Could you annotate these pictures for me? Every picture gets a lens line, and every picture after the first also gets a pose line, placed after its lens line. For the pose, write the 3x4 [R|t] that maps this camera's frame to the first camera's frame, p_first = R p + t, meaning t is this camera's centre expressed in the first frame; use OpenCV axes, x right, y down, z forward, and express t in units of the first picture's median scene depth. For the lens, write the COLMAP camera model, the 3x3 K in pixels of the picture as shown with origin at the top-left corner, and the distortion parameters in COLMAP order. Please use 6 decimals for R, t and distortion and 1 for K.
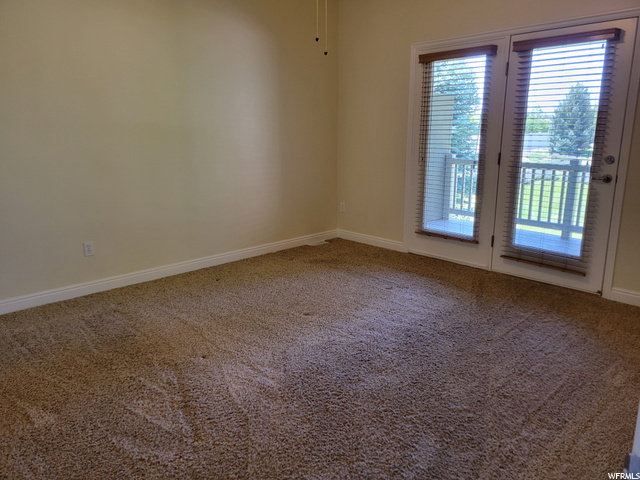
lens RADIAL K [[495.2, 0, 320.0], [0, 495.2, 240.0], [0, 0, 1]] dist [0.029893, 0.001872]
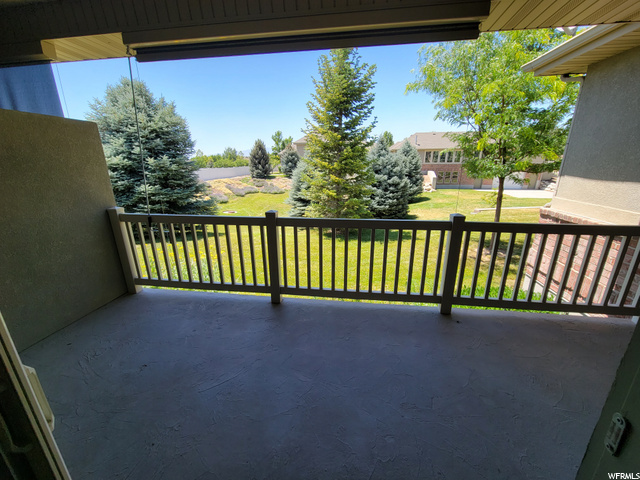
lens RADIAL K [[262.9, 0, 320.0], [0, 262.9, 240.0], [0, 0, 1]] dist [0.002856, -0.004169]
pose [[0.782168, -0.181546, 0.596032, 0.125052], [0.144122, 0.983382, 0.110399, -0.061387], [-0.606170, -0.000449, 0.795335, 0.247333]]
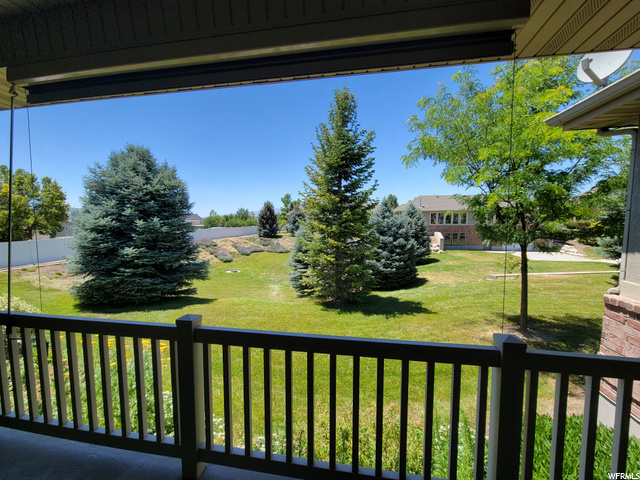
lens RADIAL K [[262.9, 0, 320.0], [0, 262.9, 240.0], [0, 0, 1]] dist [0.002856, -0.004169]
pose [[0.801110, -0.041497, 0.597077, 0.191050], [0.133221, 0.984930, -0.110292, -0.078150], [-0.583502, 0.167899, 0.794566, 0.287690]]
